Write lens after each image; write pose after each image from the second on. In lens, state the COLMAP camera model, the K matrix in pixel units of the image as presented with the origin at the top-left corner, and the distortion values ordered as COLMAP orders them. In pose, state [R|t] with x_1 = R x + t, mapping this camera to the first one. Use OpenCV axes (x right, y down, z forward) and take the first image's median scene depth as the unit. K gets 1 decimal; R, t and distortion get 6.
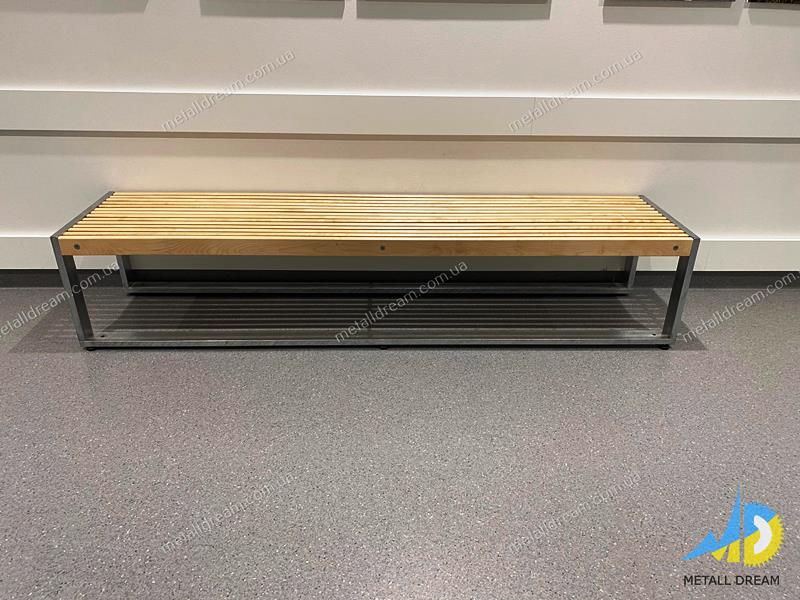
lens RADIAL K [[638.6, 0, 400.0], [0, 638.6, 300.0], [0, 0, 1]] dist [0.012736, 0.004028]
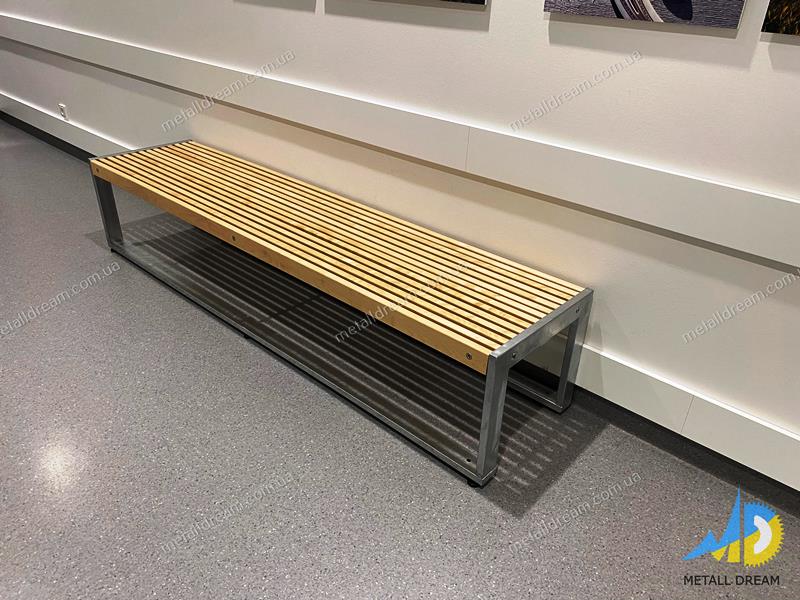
lens RADIAL K [[601.2, 0, 400.0], [0, 601.2, 300.0], [0, 0, 1]] dist [0.000595, 0.001997]
pose [[0.721489, 0.349923, -0.597500, 0.704912], [-0.337128, 0.931246, 0.138294, -0.194610], [0.604812, 0.101656, 0.789853, 0.381454]]
